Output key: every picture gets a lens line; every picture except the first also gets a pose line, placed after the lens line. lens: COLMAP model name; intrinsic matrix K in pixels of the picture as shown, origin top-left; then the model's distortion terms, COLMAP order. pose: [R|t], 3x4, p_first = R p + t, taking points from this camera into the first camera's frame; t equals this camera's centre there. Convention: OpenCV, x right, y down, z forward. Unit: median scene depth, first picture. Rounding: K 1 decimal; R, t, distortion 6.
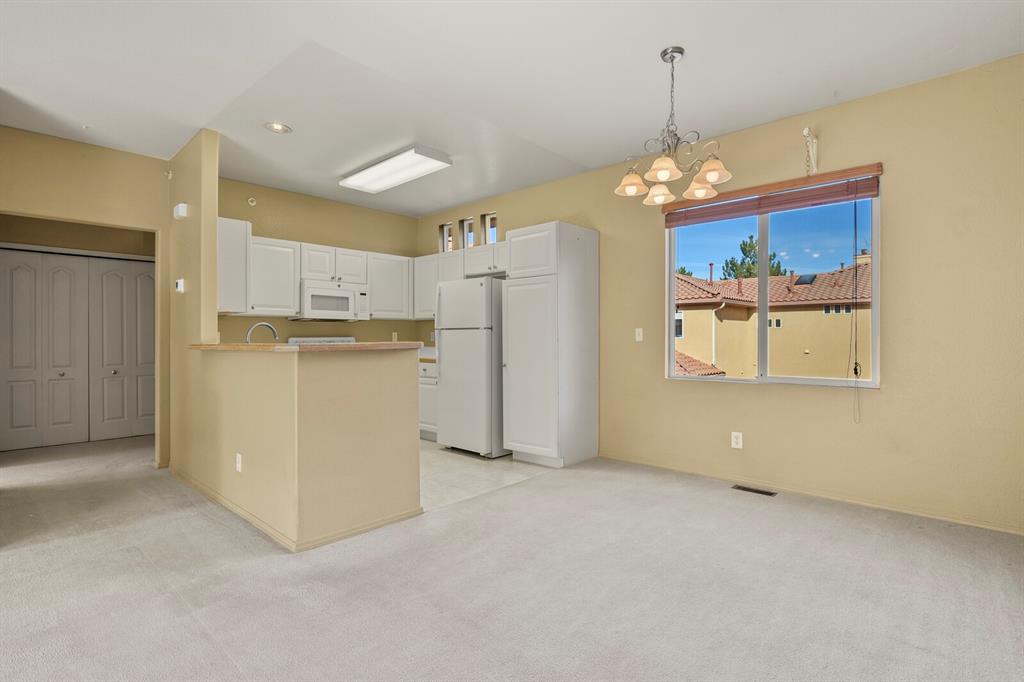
lens RADIAL K [[495.2, 0, 510.7], [0, 495.2, 338.9], [0, 0, 1]] dist [-0.001214, -0.010091]
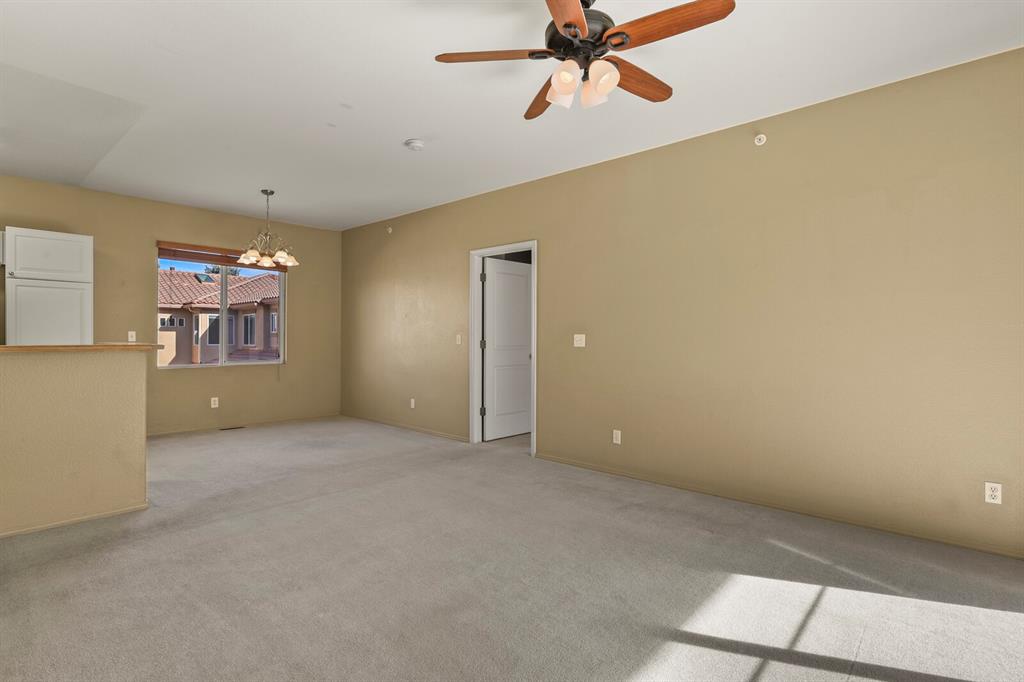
lens RADIAL K [[495.2, 0, 510.7], [0, 495.2, 338.9], [0, 0, 1]] dist [-0.001214, -0.010091]
pose [[-0.009524, 0.001604, 0.999953, -0.887152], [-0.001092, 0.999998, -0.001614, -0.000976], [-0.999954, -0.001107, -0.009522, 0.038704]]
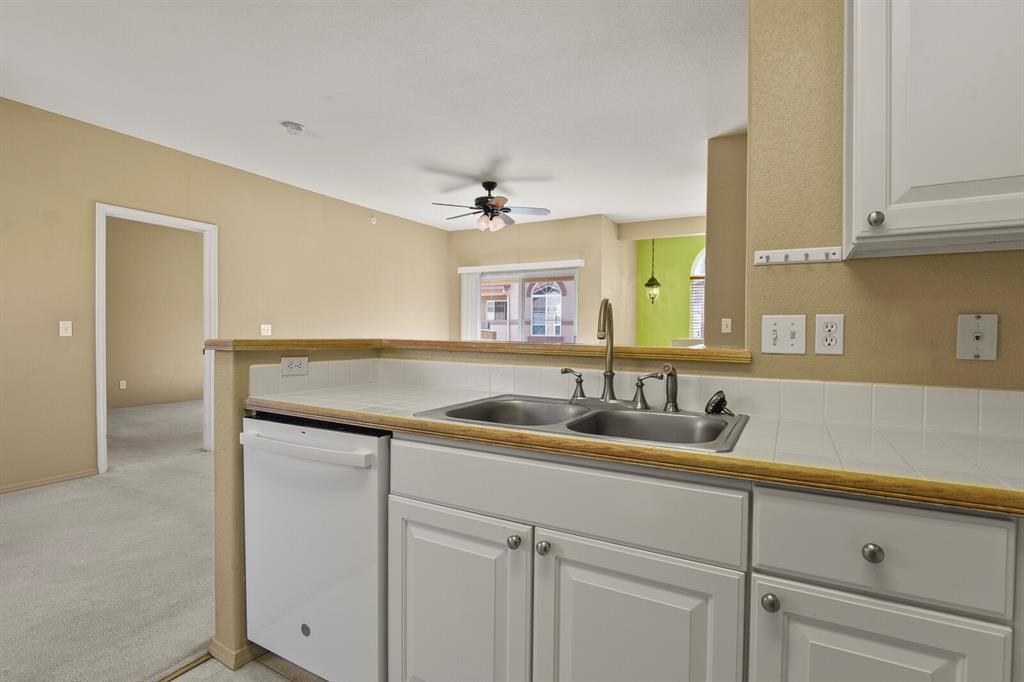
lens RADIAL K [[495.2, 0, 510.7], [0, 495.2, 338.9], [0, 0, 1]] dist [-0.001214, -0.010091]
pose [[-0.971868, -0.002153, -0.235516, -0.237197], [-0.006852, 0.999793, 0.019135, -0.004206], [0.235426, 0.020211, -0.971682, 1.018906]]
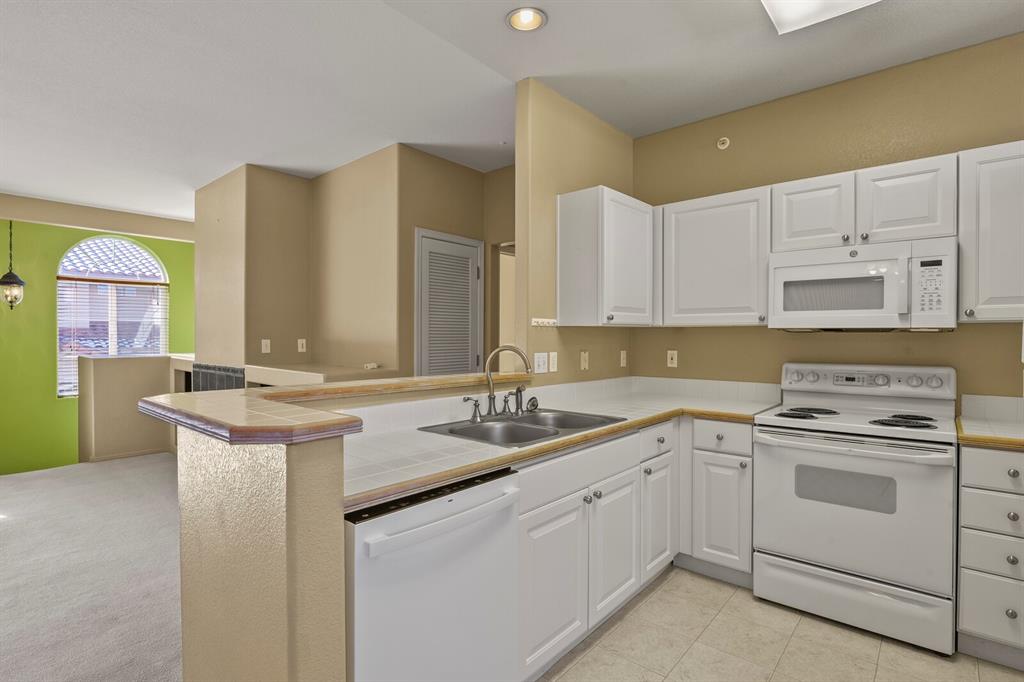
lens RADIAL K [[495.2, 0, 510.7], [0, 495.2, 338.9], [0, 0, 1]] dist [-0.001214, -0.010091]
pose [[0.029150, 0.009714, -0.999528, 0.097151], [-0.004868, 0.999942, 0.009576, -0.035012], [0.999563, 0.004587, 0.029195, 0.721775]]
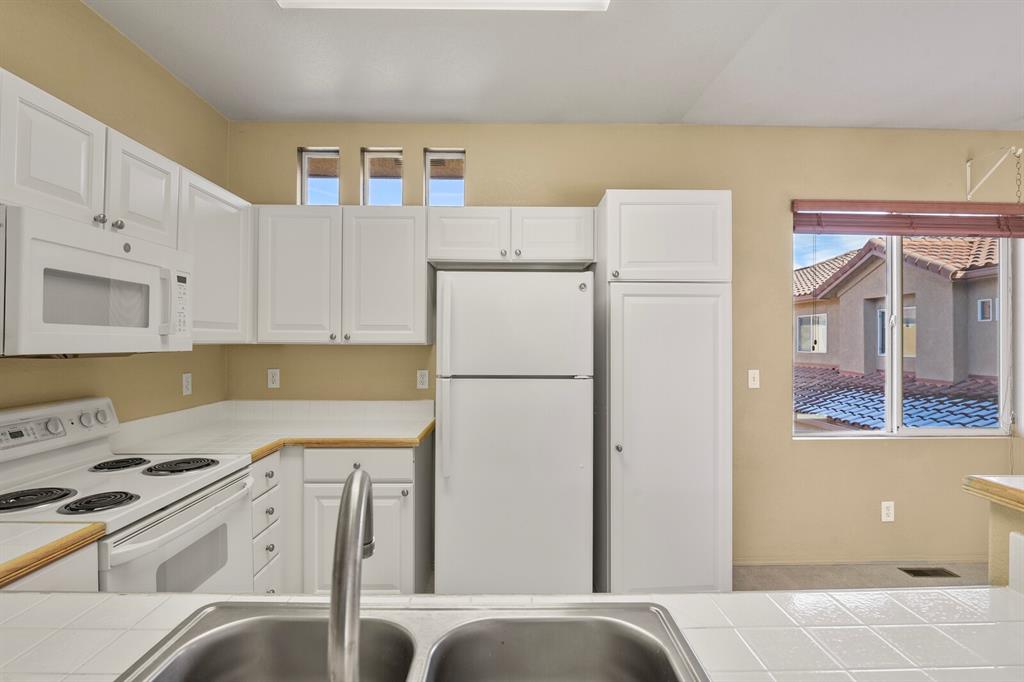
lens RADIAL K [[495.2, 0, 510.7], [0, 495.2, 338.9], [0, 0, 1]] dist [-0.001214, -0.010091]
pose [[0.723470, 0.009894, 0.690285, -0.411862], [-0.003437, 0.999937, -0.010730, -0.049244], [-0.690347, 0.005390, 0.723458, 0.642763]]
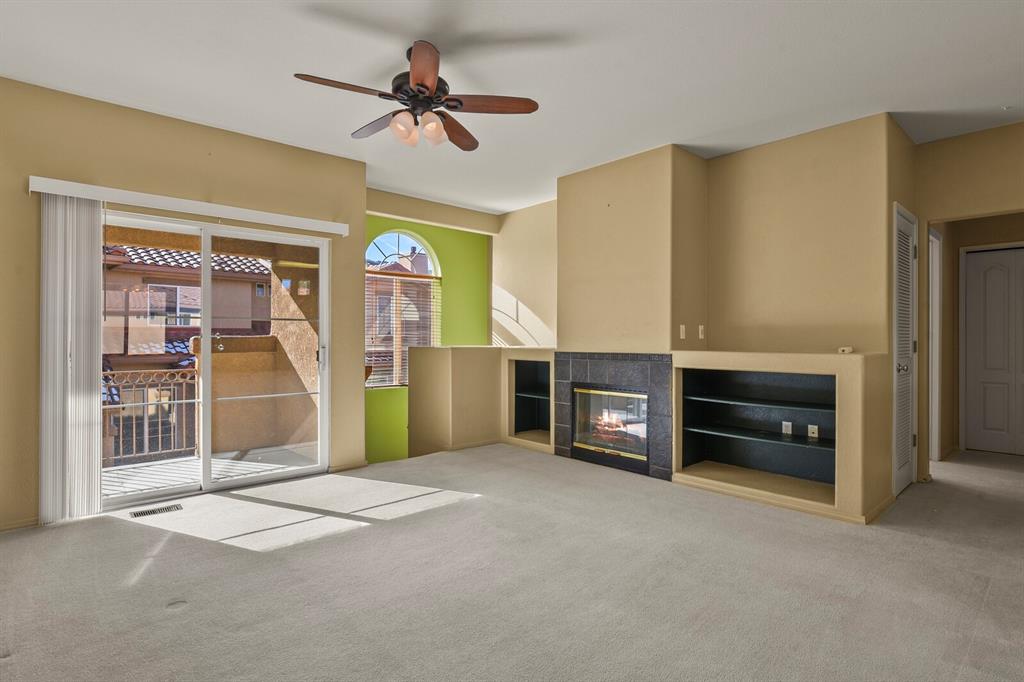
lens RADIAL K [[524.4, 0, 515.6], [0, 524.4, 338.4], [0, 0, 1]] dist [-0.001172, -0.011027]
pose [[-0.088681, -0.000875, -0.996060, 0.123073], [-0.003078, 0.999995, -0.000604, 0.000027], [0.996055, 0.003013, -0.088684, 0.131723]]
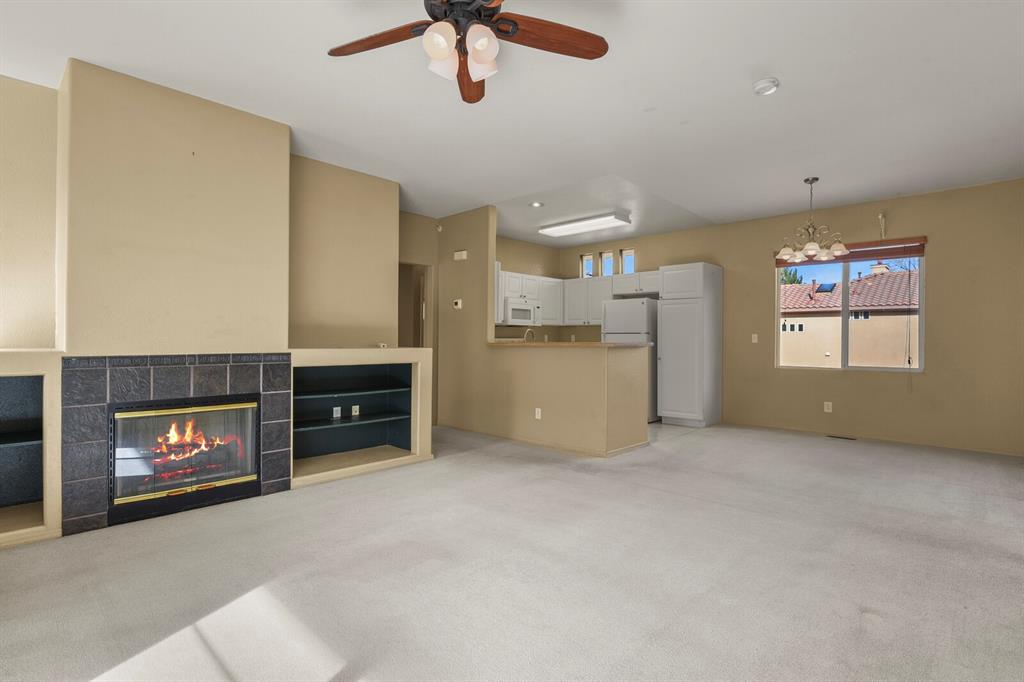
lens RADIAL K [[495.2, 0, 510.7], [0, 495.2, 338.9], [0, 0, 1]] dist [-0.001214, -0.010091]
pose [[0.999918, 0.007887, -0.010063, -0.399847], [-0.007918, 0.999964, -0.003122, 0.002899], [0.010038, 0.003202, 0.999944, -0.427299]]
